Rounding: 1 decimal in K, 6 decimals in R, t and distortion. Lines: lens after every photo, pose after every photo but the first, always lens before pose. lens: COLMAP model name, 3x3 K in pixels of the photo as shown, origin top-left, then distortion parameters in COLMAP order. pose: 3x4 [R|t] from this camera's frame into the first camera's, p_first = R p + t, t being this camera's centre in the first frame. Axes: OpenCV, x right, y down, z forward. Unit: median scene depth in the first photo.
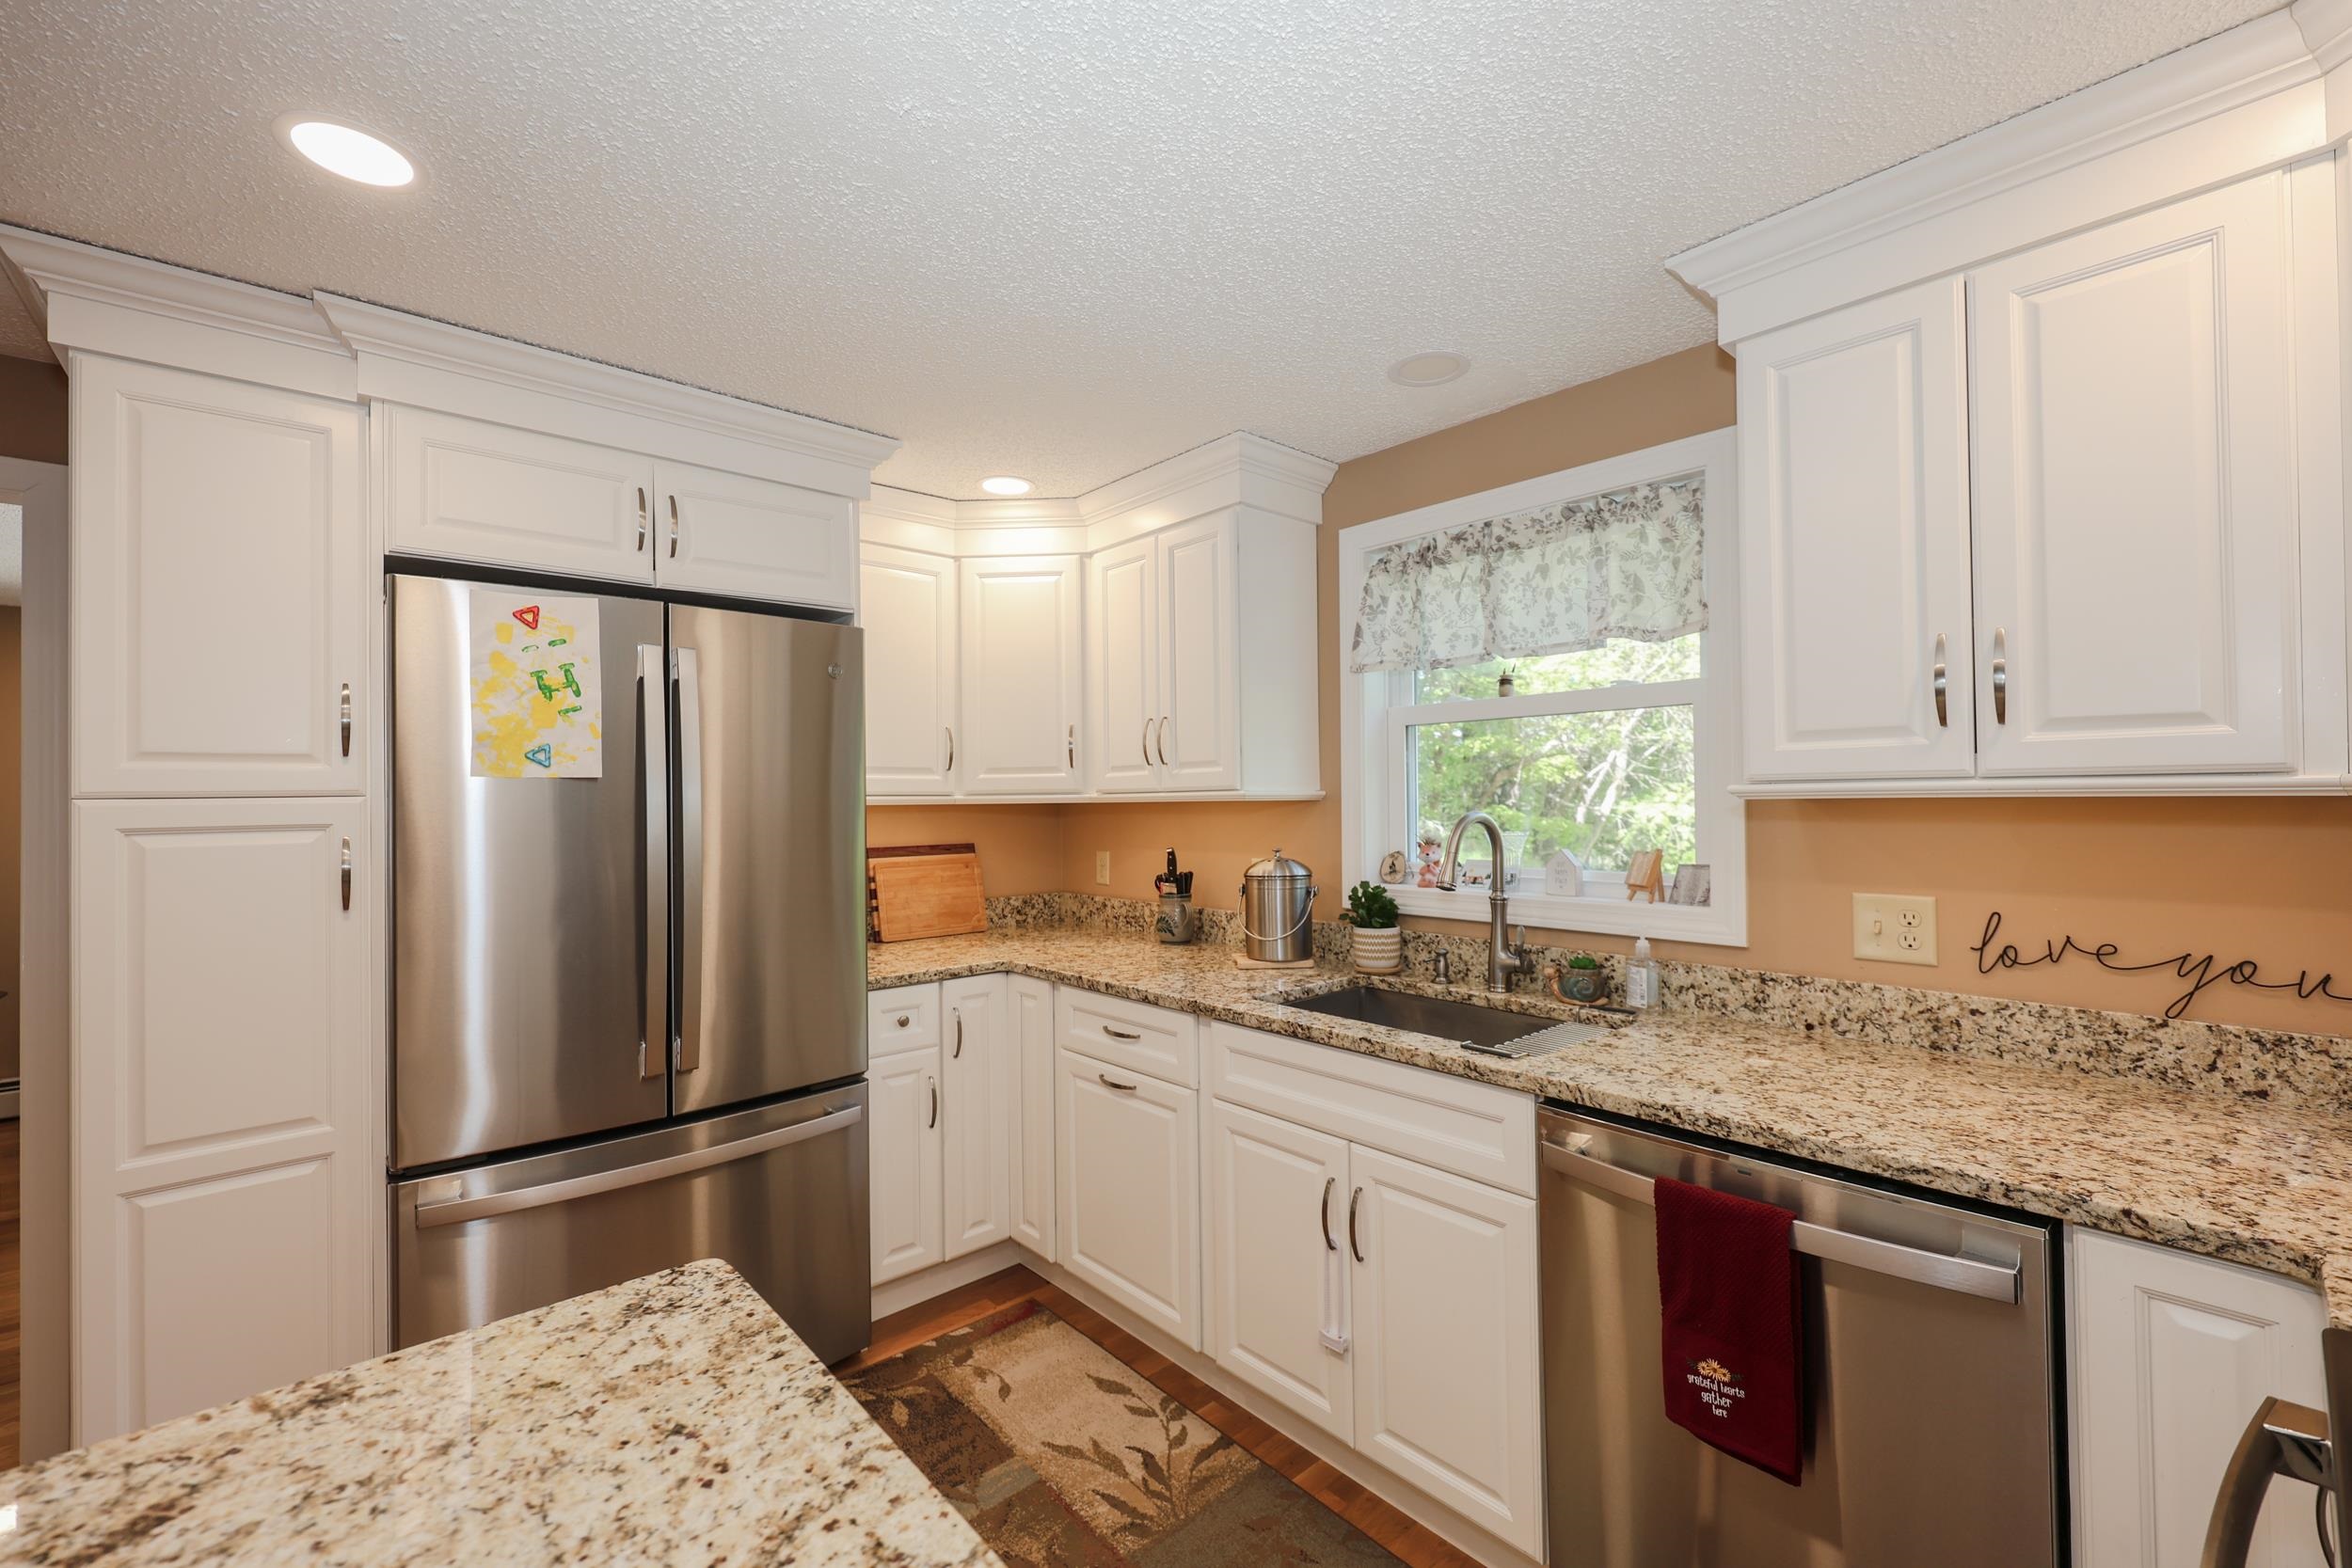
lens RADIAL K [[964.3, 0, 1170.8], [0, 964.3, 784.8], [0, 0, 1]] dist [0.001119, 0.000845]
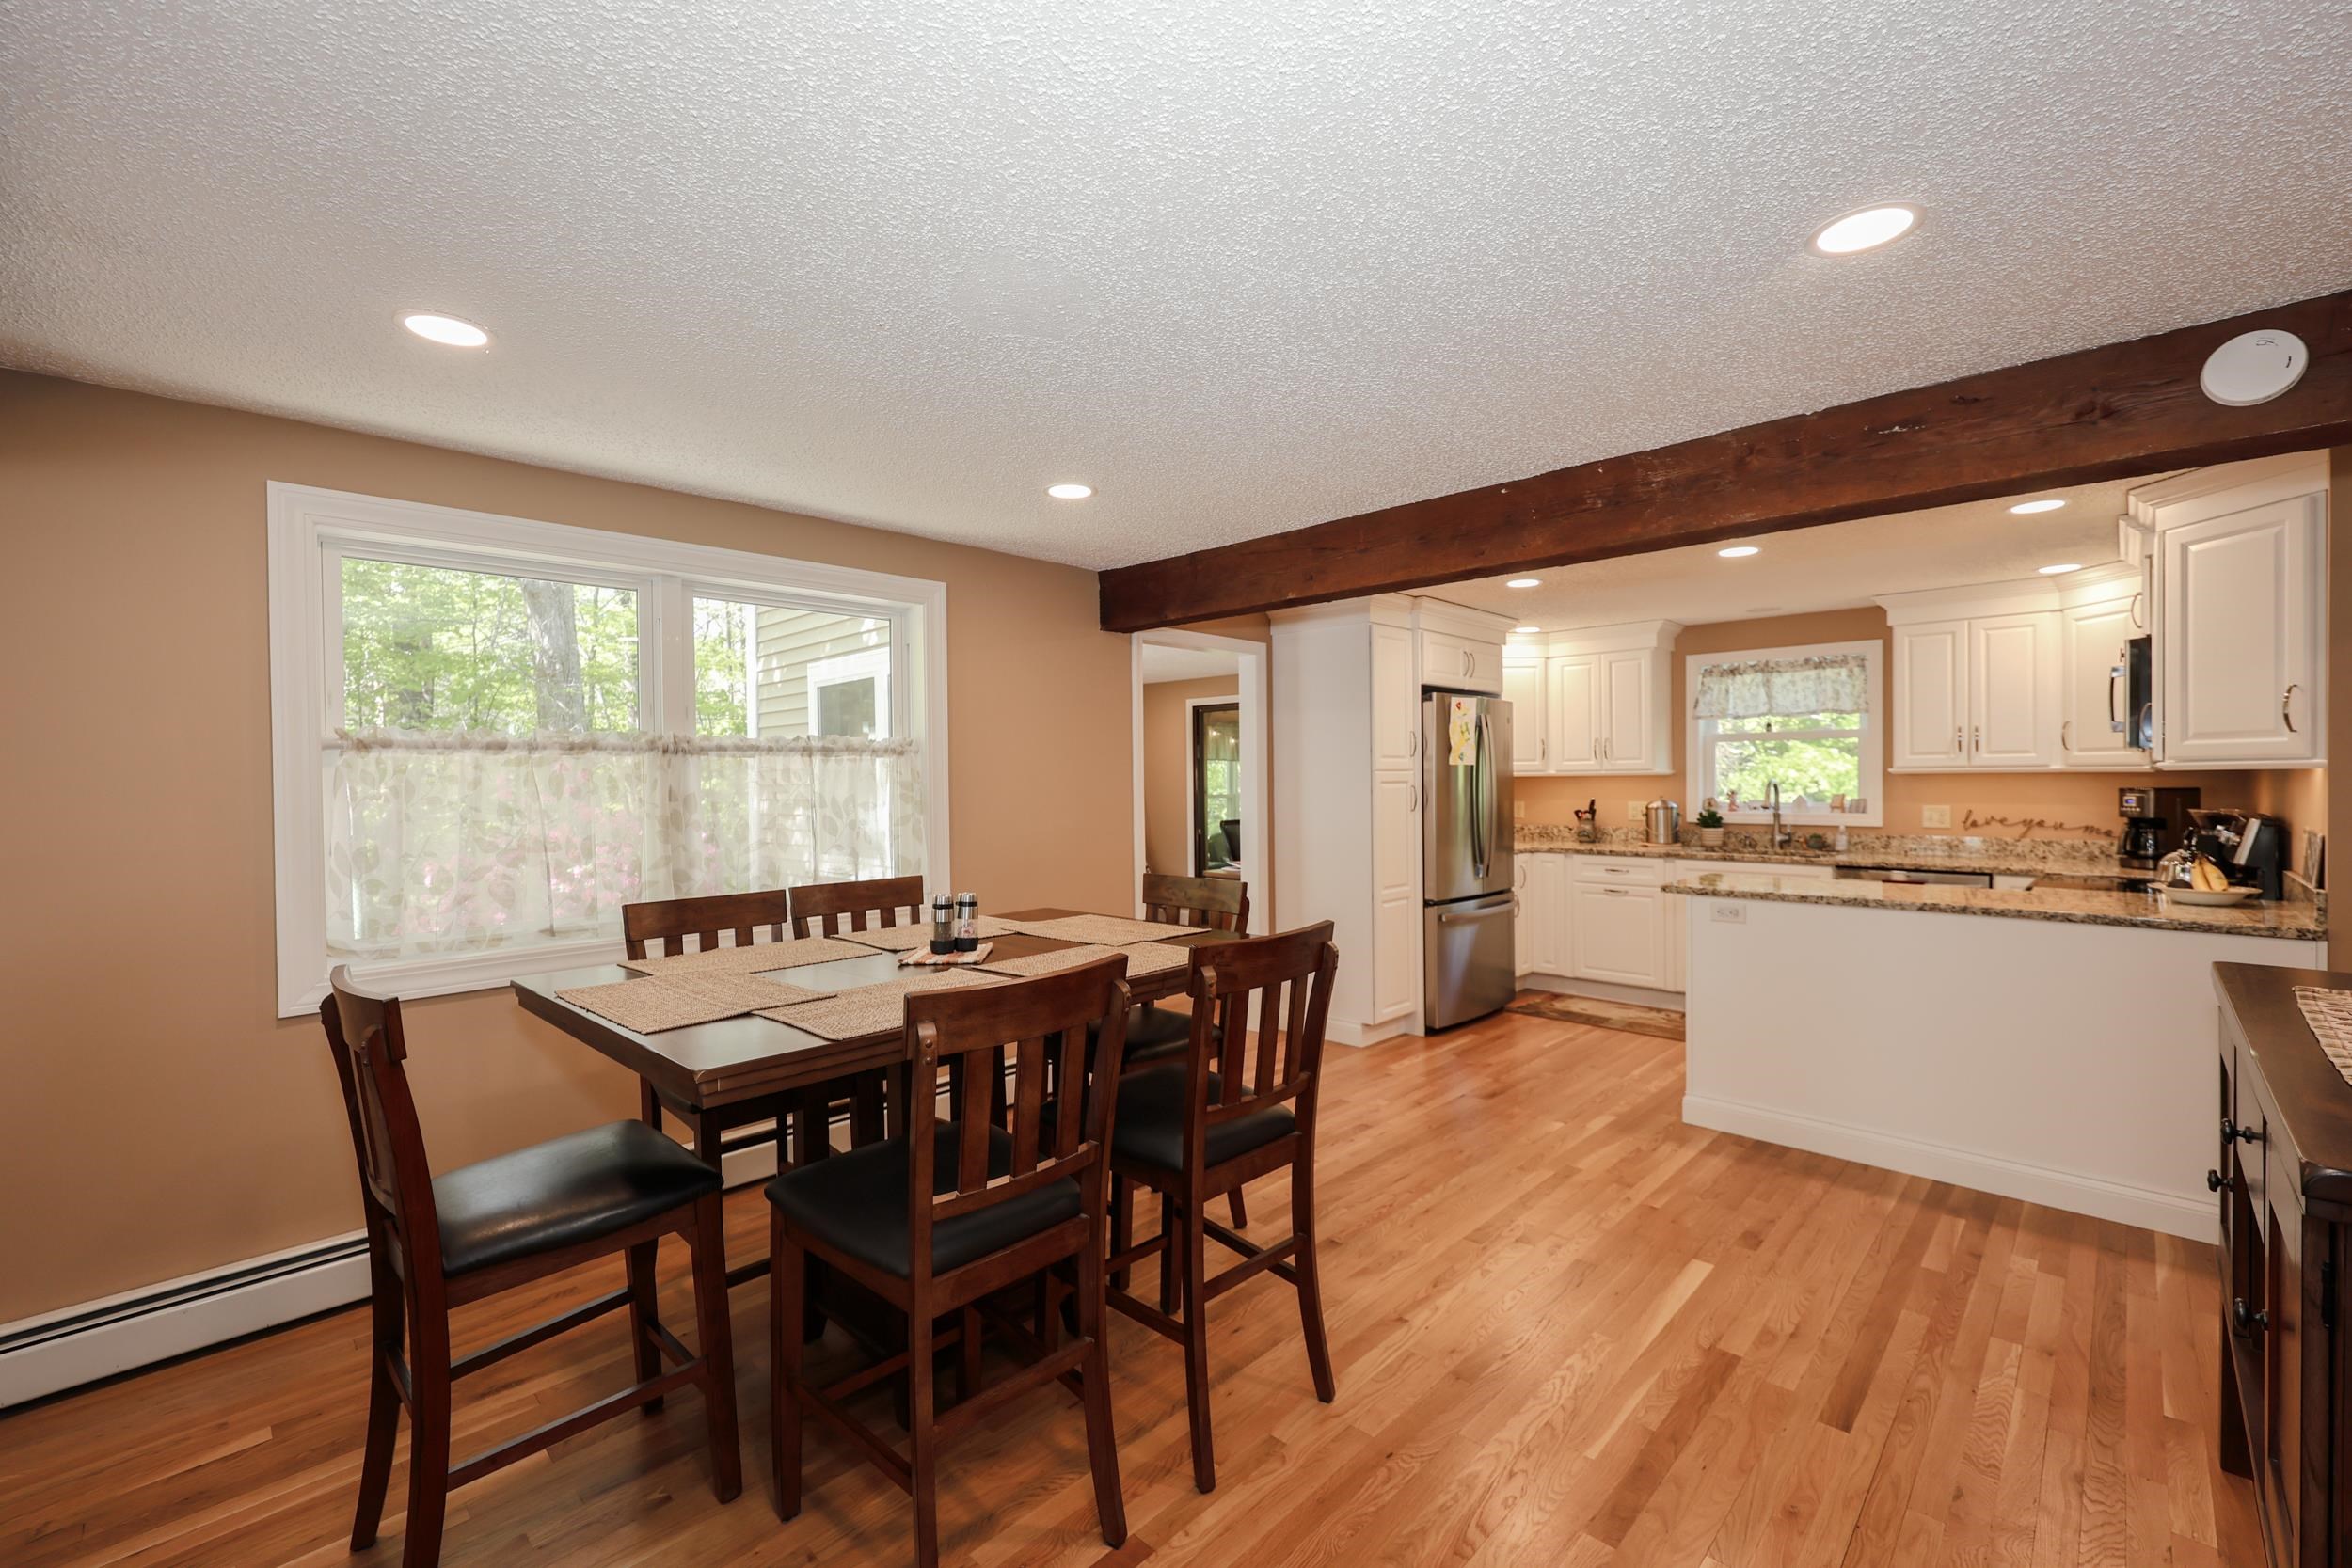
lens RADIAL K [[964.3, 0, 1178.2], [0, 964.3, 782.7], [0, 0, 1]] dist [0.001119, 0.000845]
pose [[0.998049, 0.002584, 0.062389, -1.564261], [-0.003614, 0.999859, 0.016405, 0.001801], [-0.062337, -0.016599, 0.997917, -1.611558]]
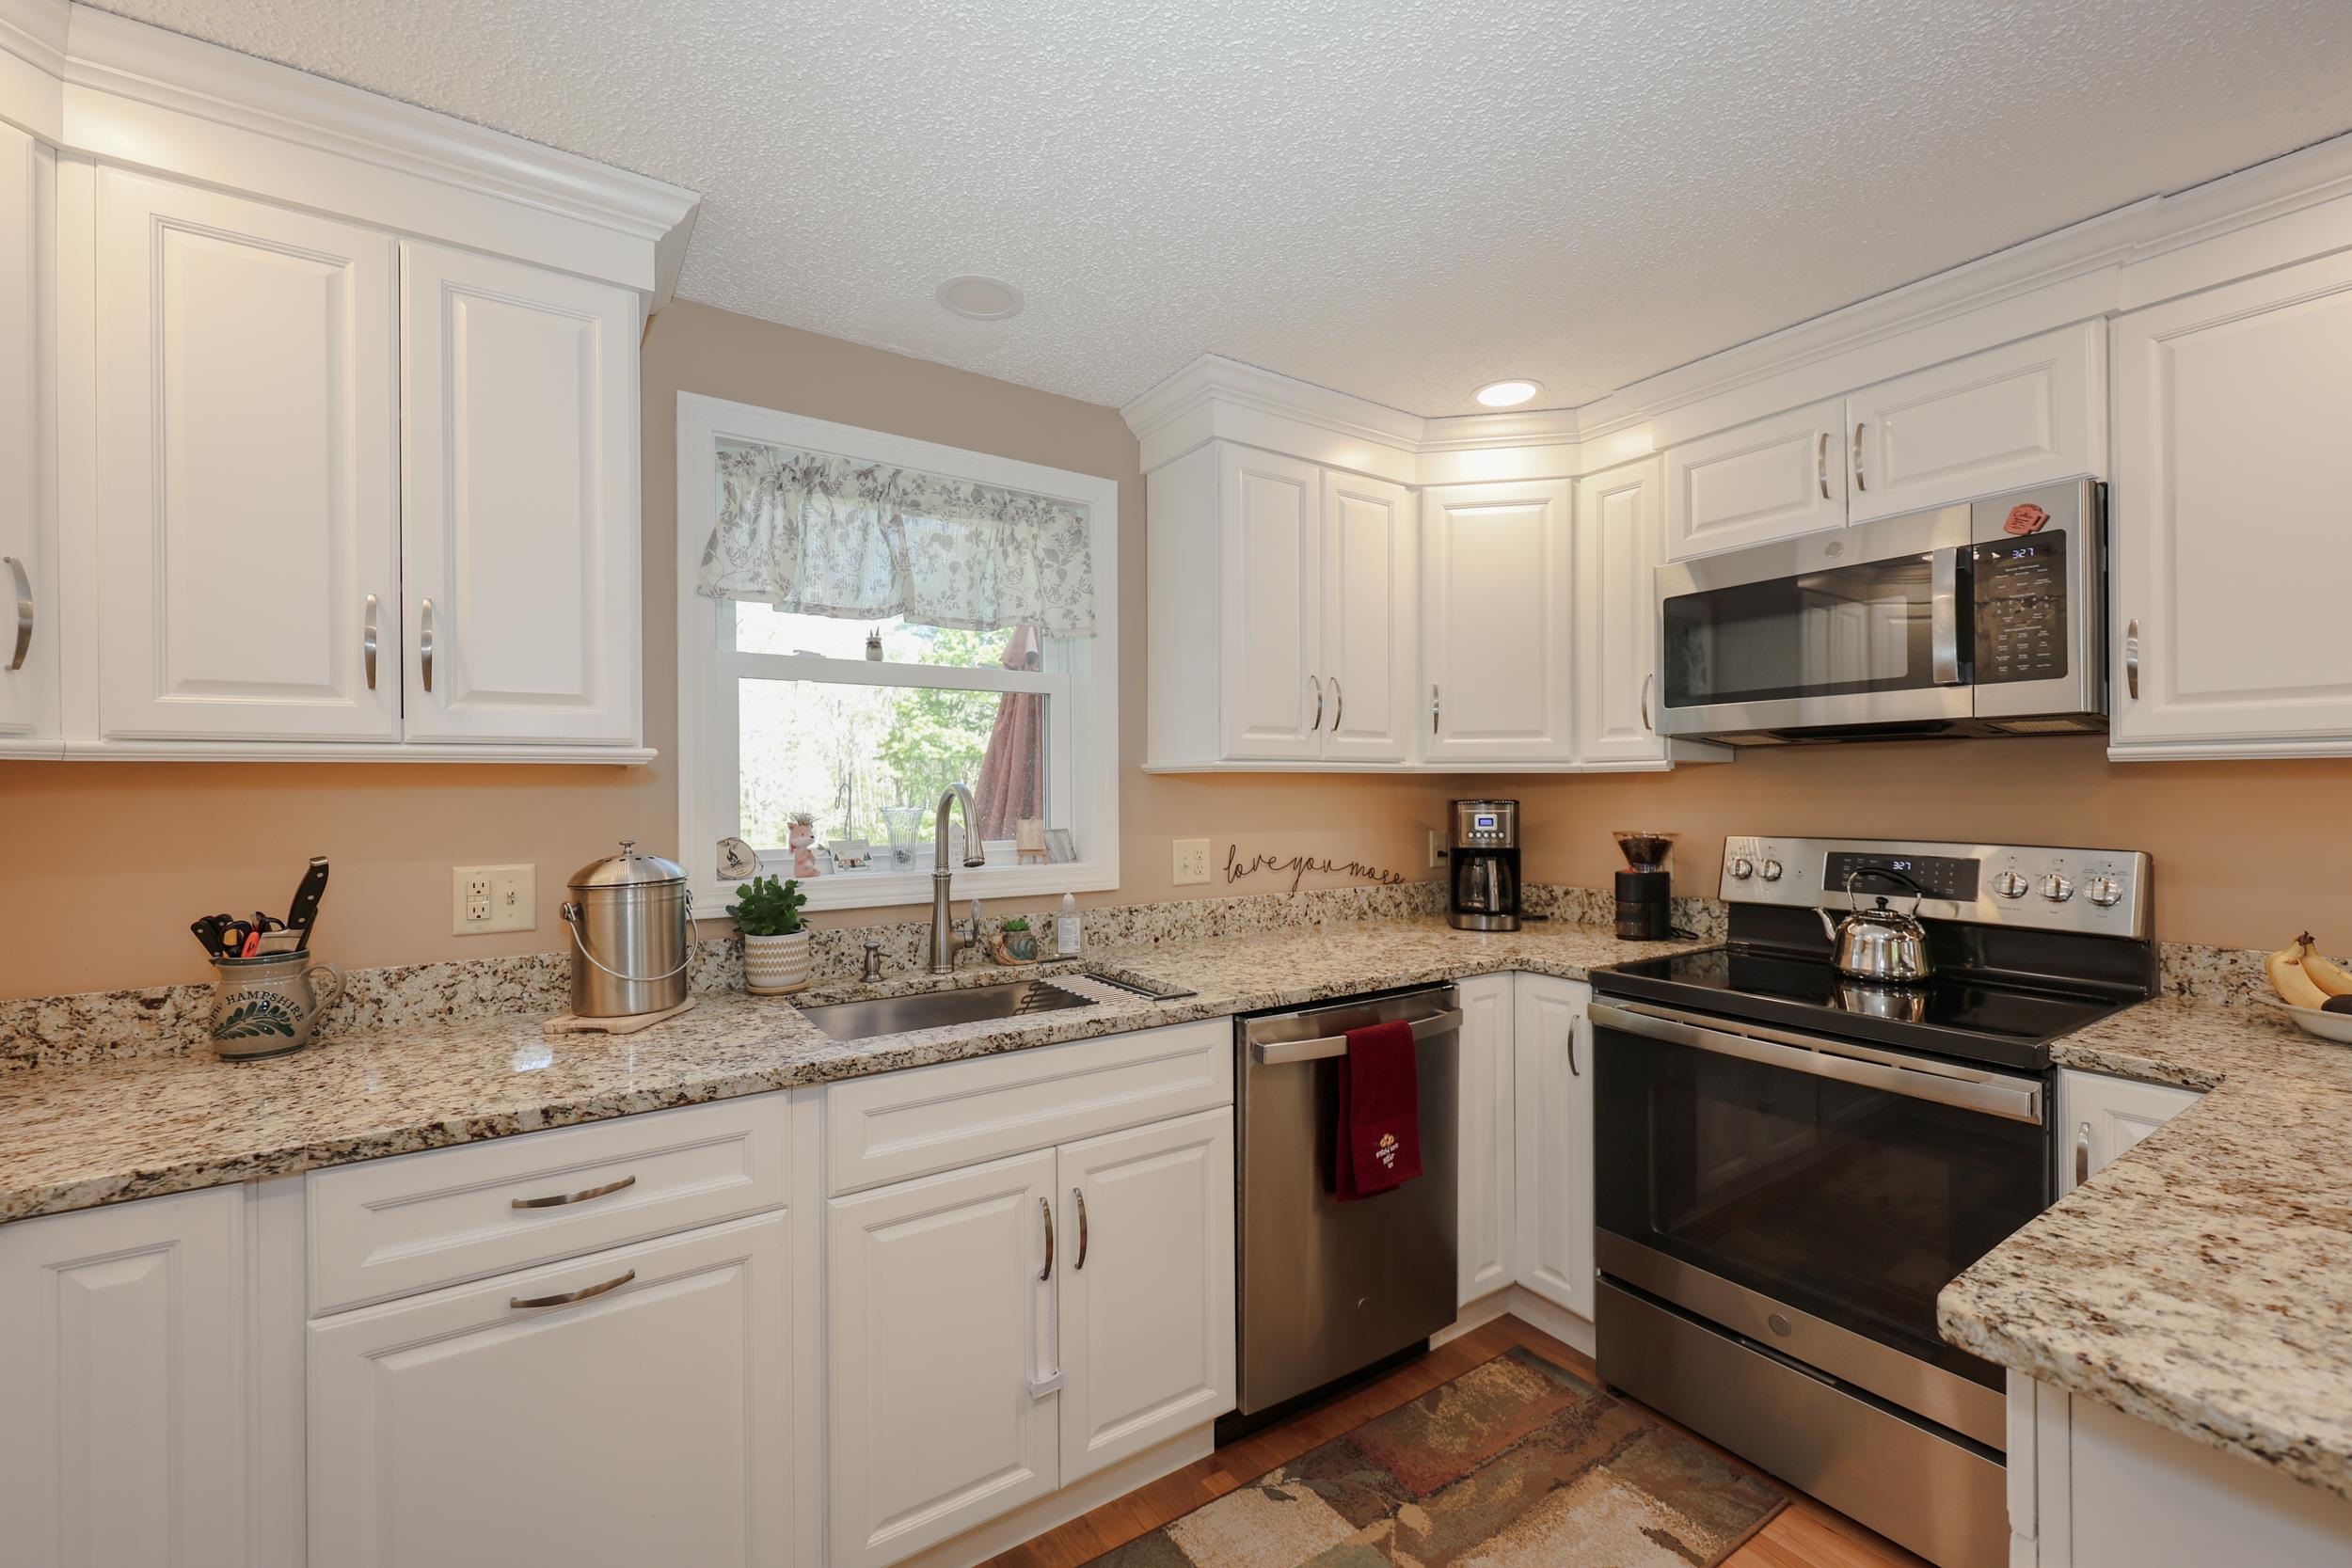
lens RADIAL K [[964.3, 0, 1168.6], [0, 964.3, 784.8], [0, 0, 1]] dist [0.001119, 0.000845]
pose [[0.137067, 0.014133, 0.990461, -0.644857], [-0.011653, 0.999852, -0.012654, 0.043130], [-0.990493, -0.009807, 0.137211, 0.730569]]
